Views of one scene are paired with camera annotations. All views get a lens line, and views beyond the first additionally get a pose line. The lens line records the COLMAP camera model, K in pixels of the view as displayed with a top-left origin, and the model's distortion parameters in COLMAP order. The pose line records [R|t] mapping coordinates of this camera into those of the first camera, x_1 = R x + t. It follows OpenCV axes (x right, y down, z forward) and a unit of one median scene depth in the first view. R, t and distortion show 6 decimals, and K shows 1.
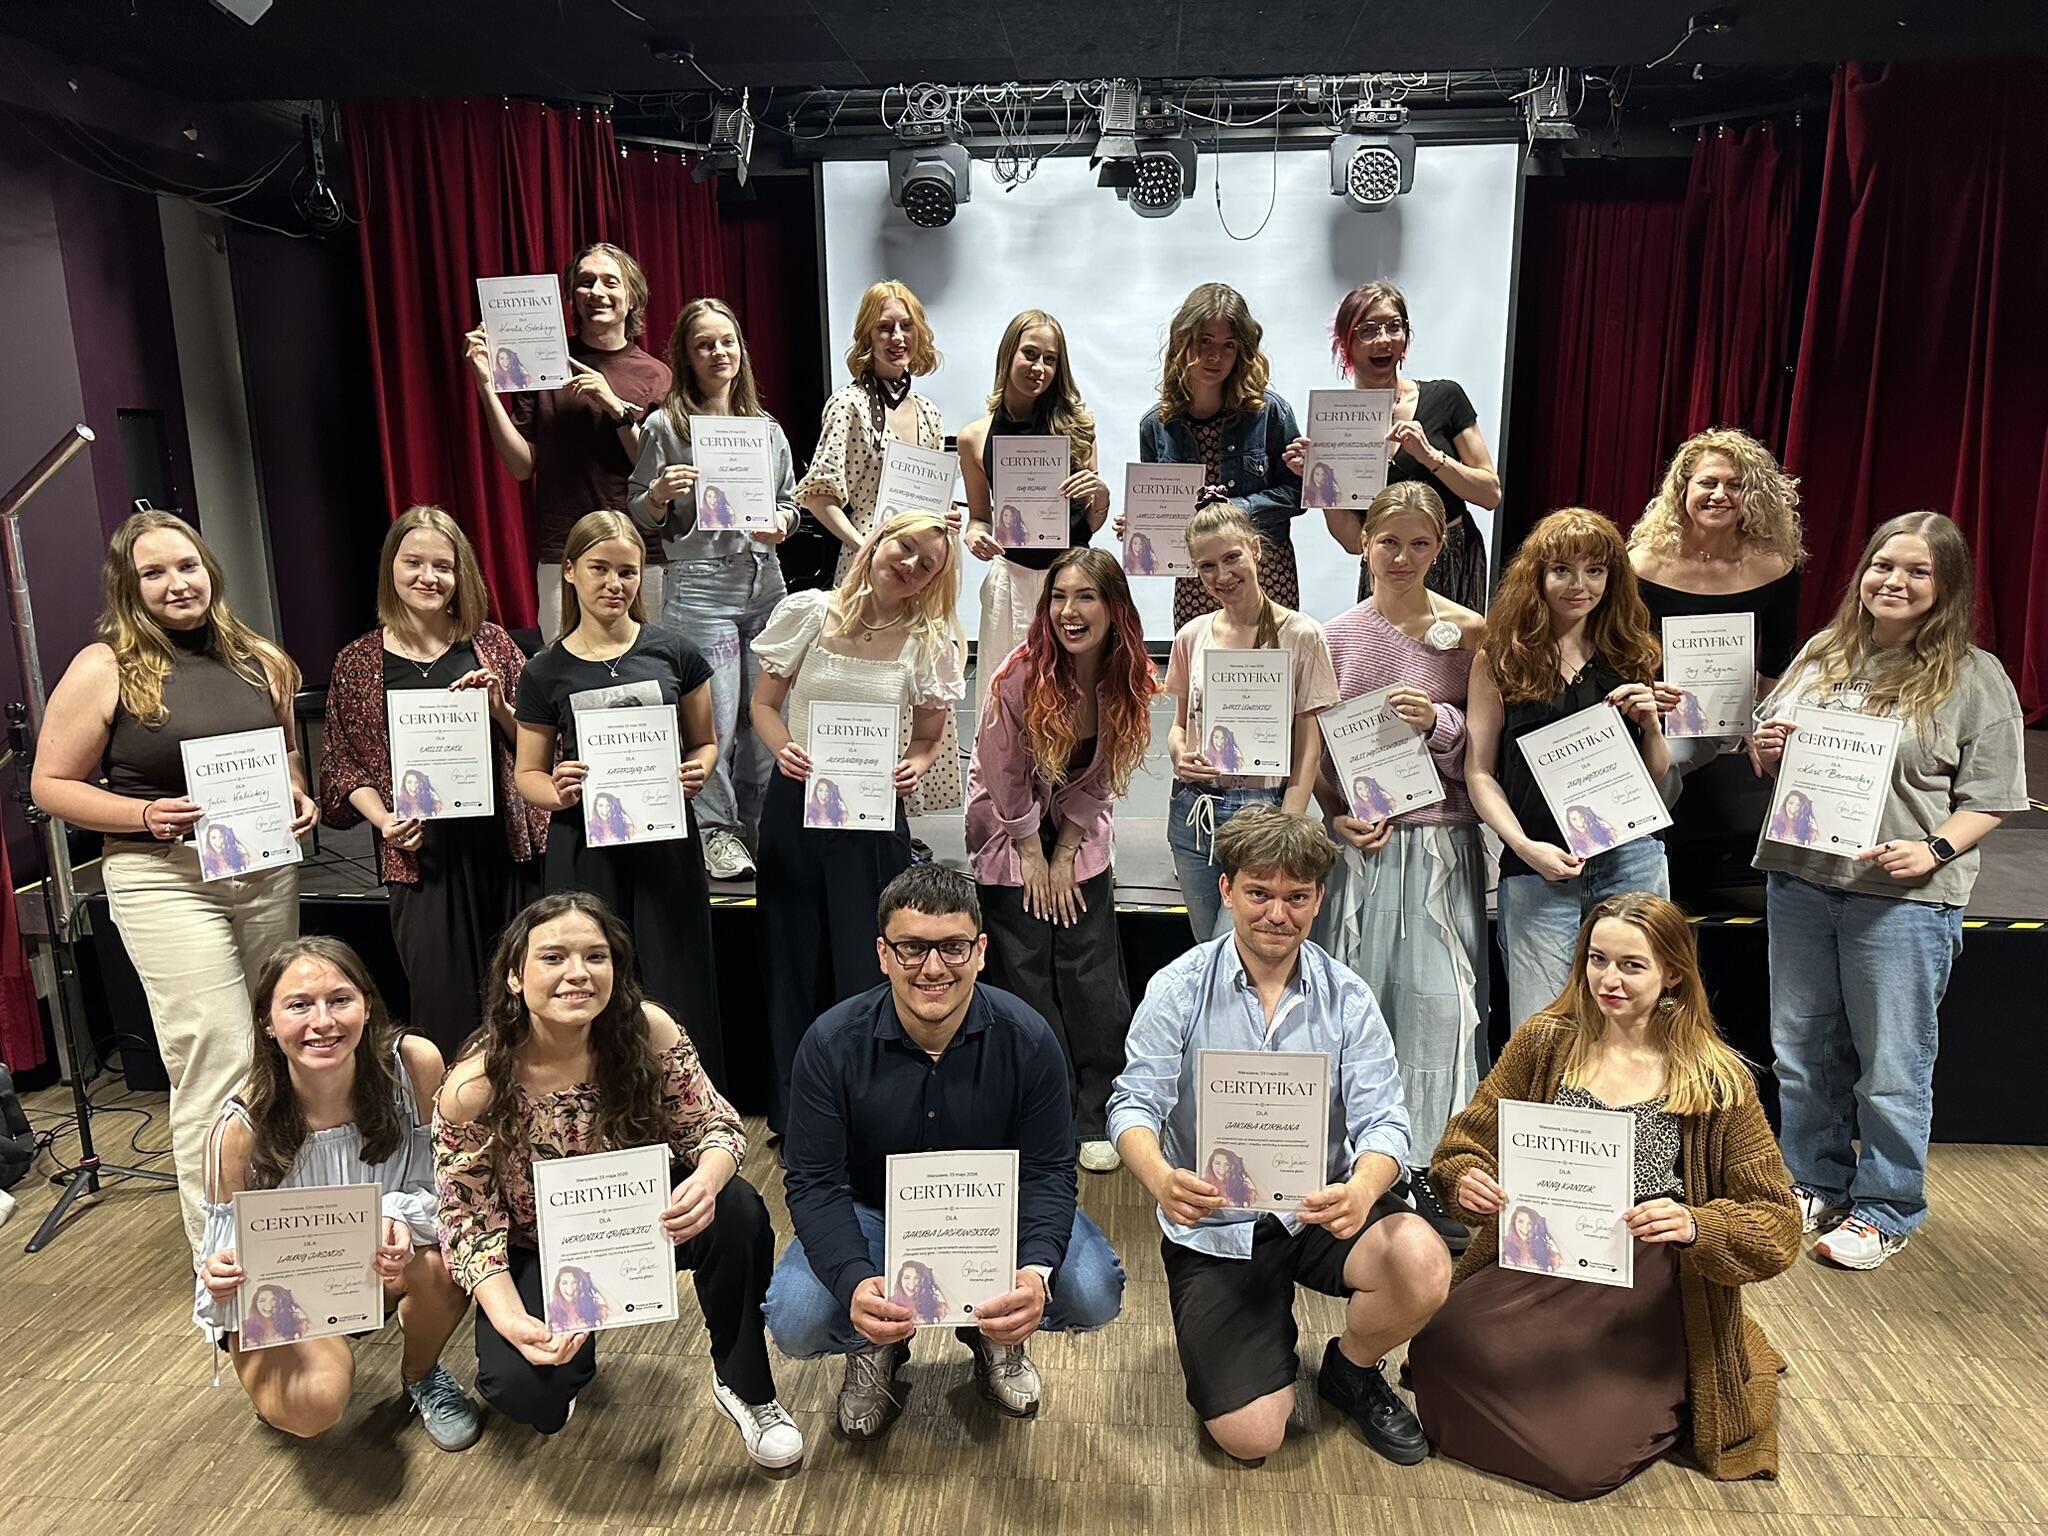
lens RADIAL K [[1460.9, 0, 1040.2], [0, 1460.9, 794.2], [0, 0, 1]] dist [0.016792, -0.003901]
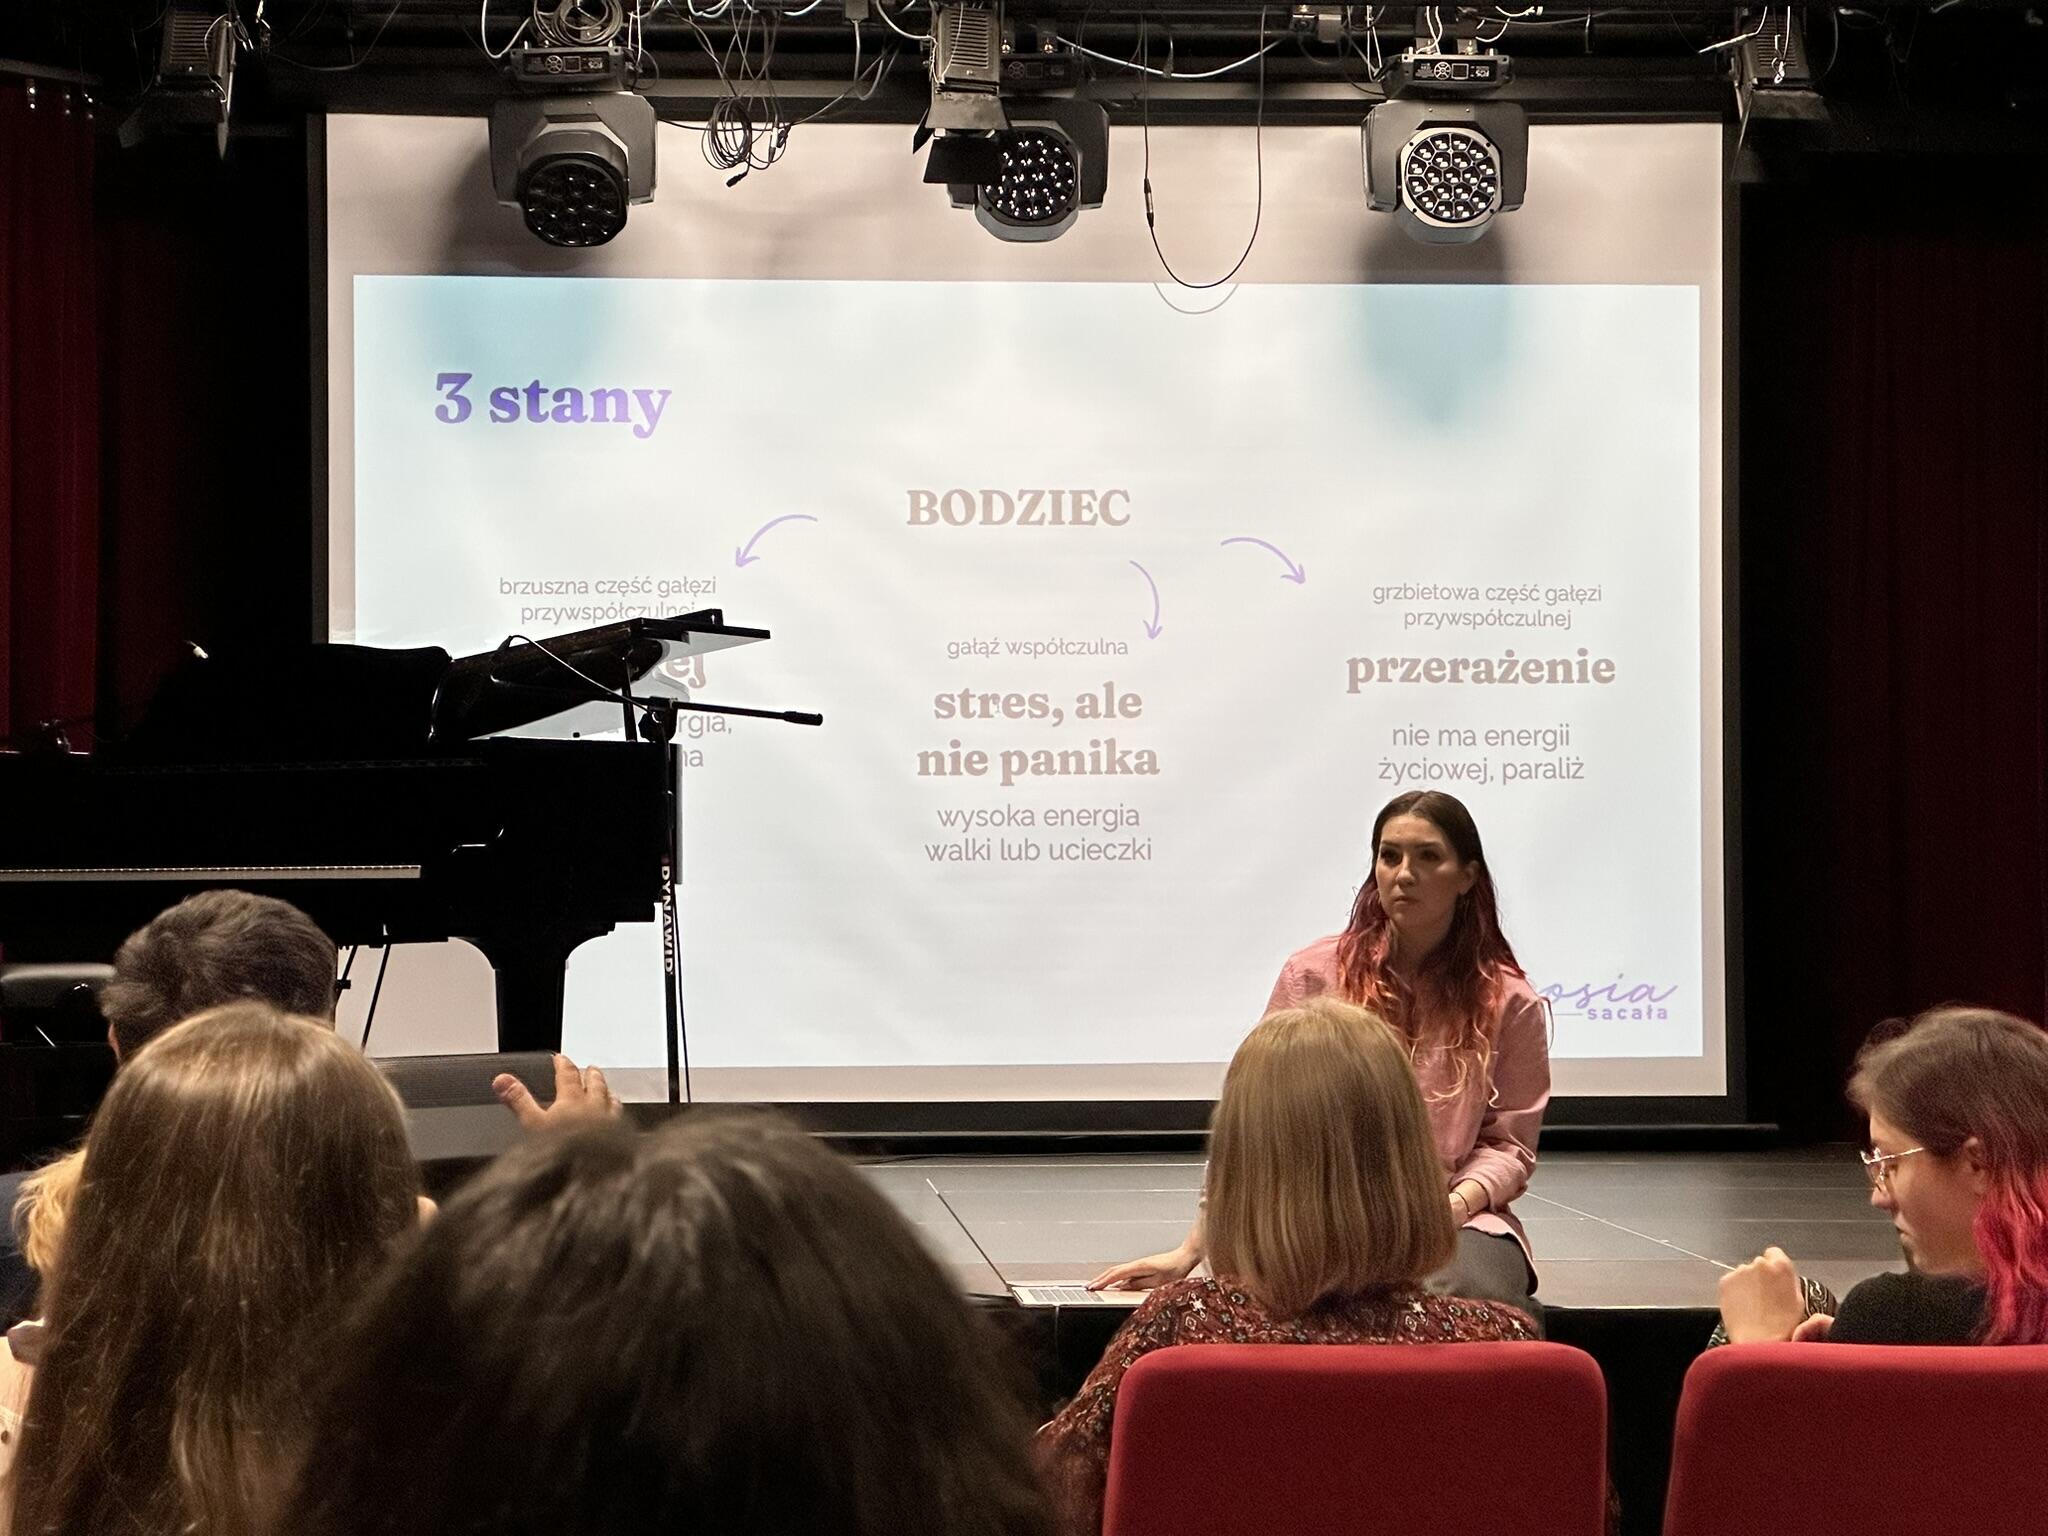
lens RADIAL K [[4492.4, 0, 1031.4], [0, 4492.4, 776.9], [0, 0, 1]] dist [0.276671, 0.161496]
pose [[0.989902, 0.008731, 0.141485, -0.140468], [0.027824, 0.966719, -0.254325, 0.181159], [-0.138997, 0.255693, 0.956714, -0.443660]]
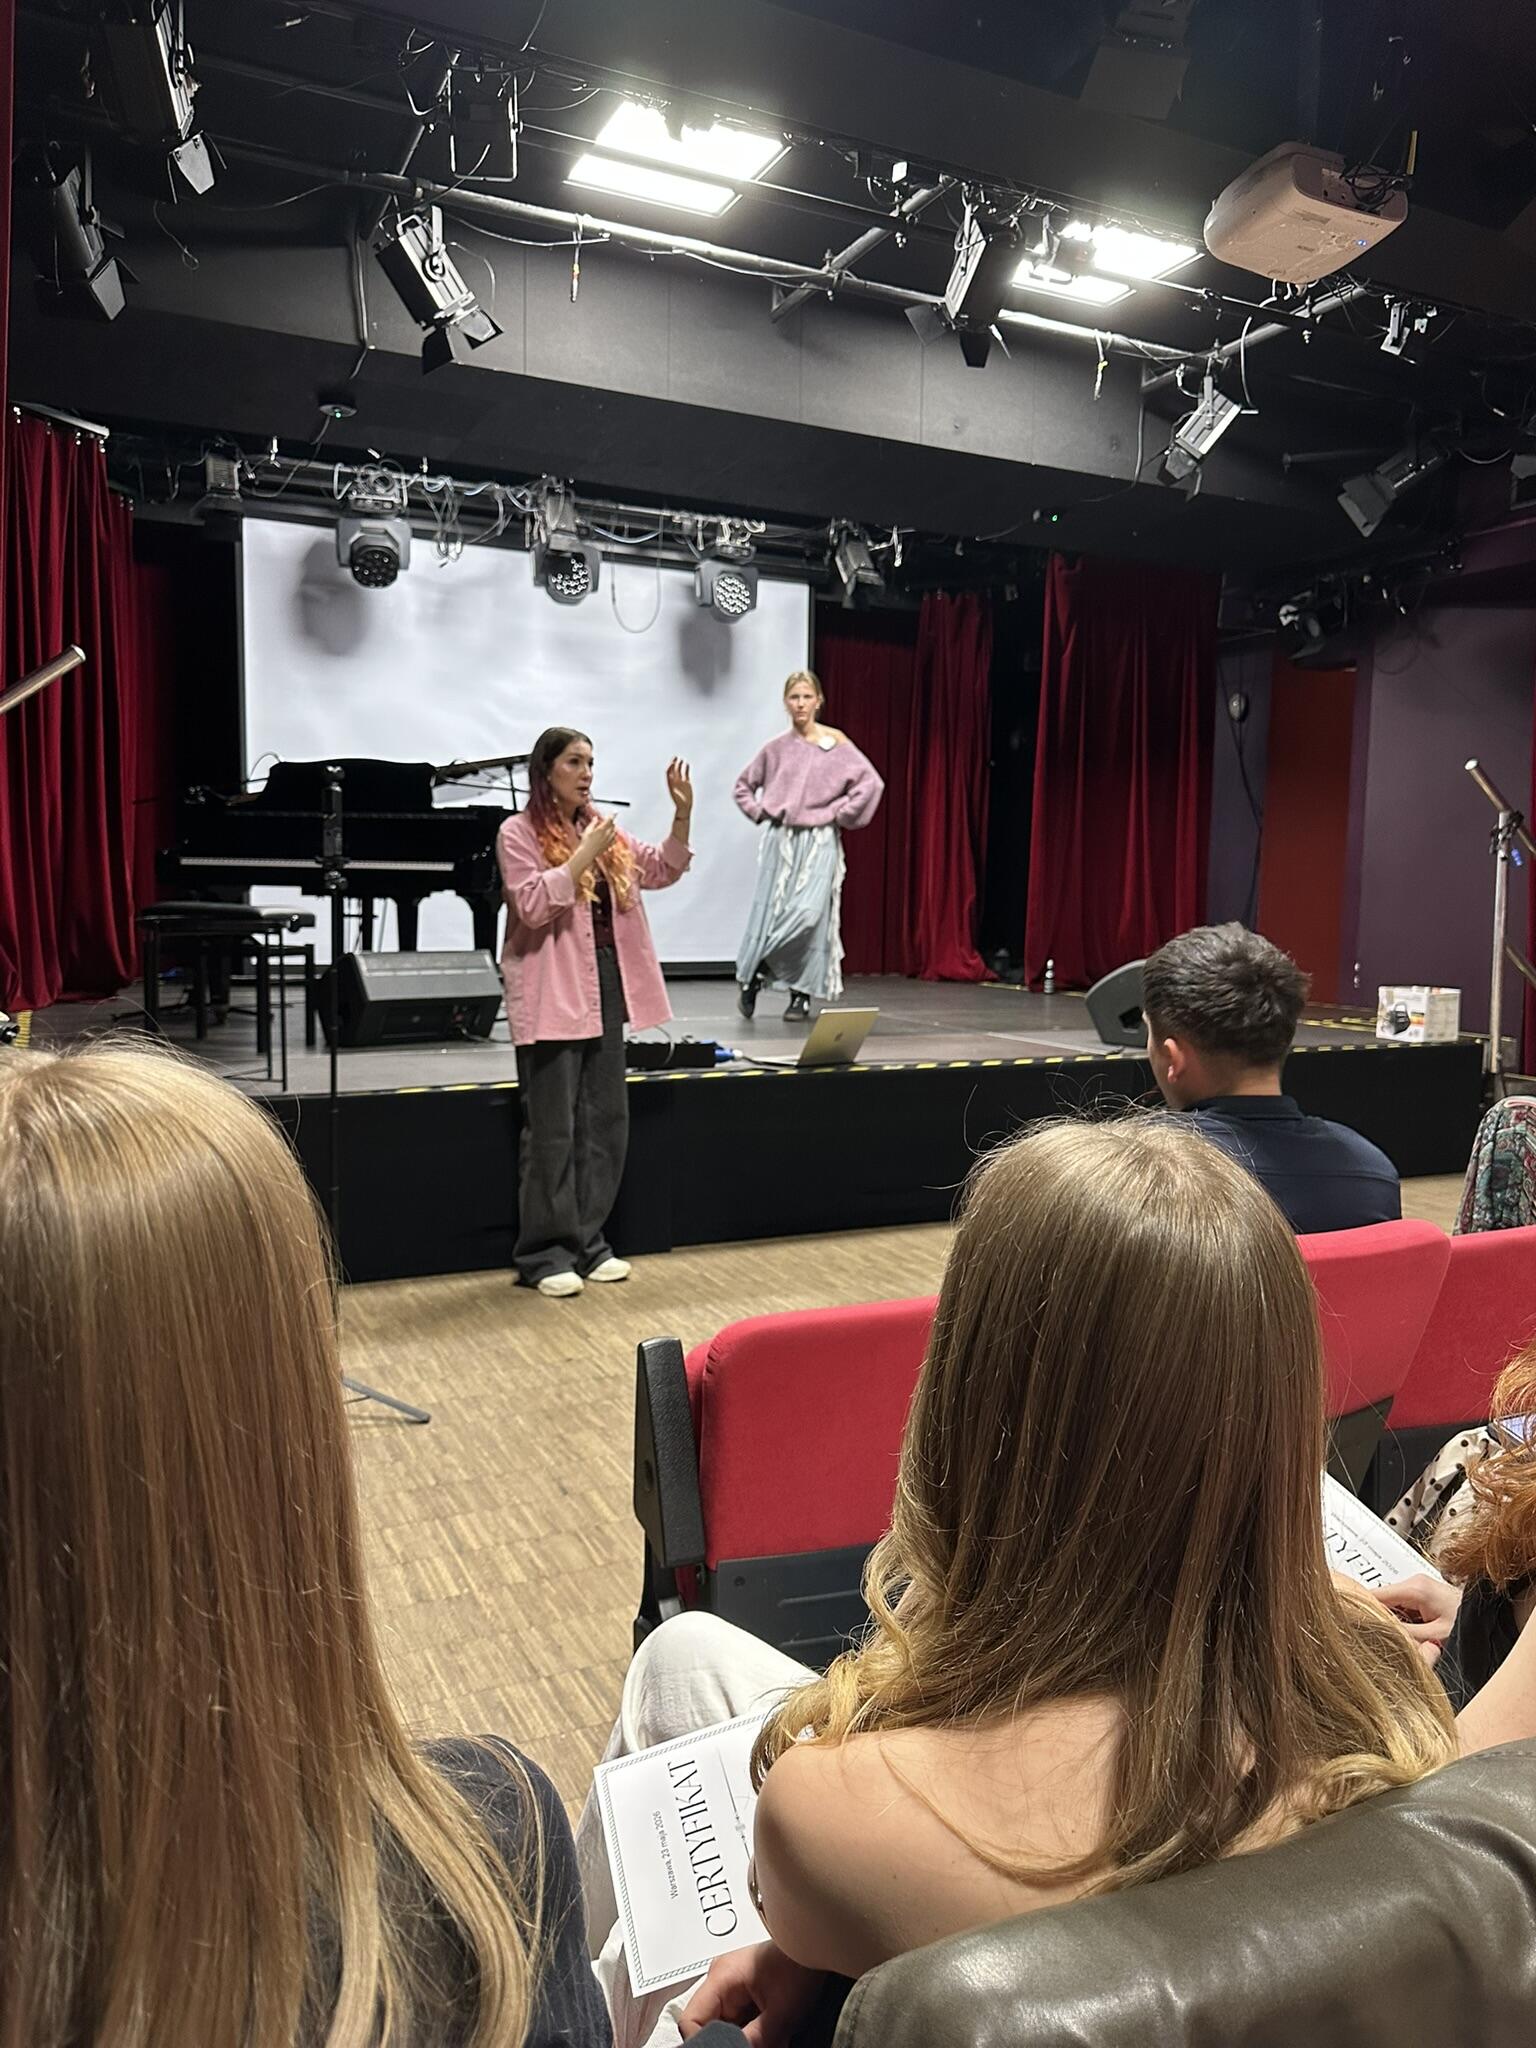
lens RADIAL K [[1426.1, 0, 776.5], [0, 1426.1, 1037.4], [0, 0, 1]] dist [0.096408, -0.163223]
pose [[0.864902, -0.033986, 0.500789, -0.385688], [0.093776, 0.991079, -0.094699, 0.089252], [-0.493103, 0.128868, 0.860374, -0.059308]]
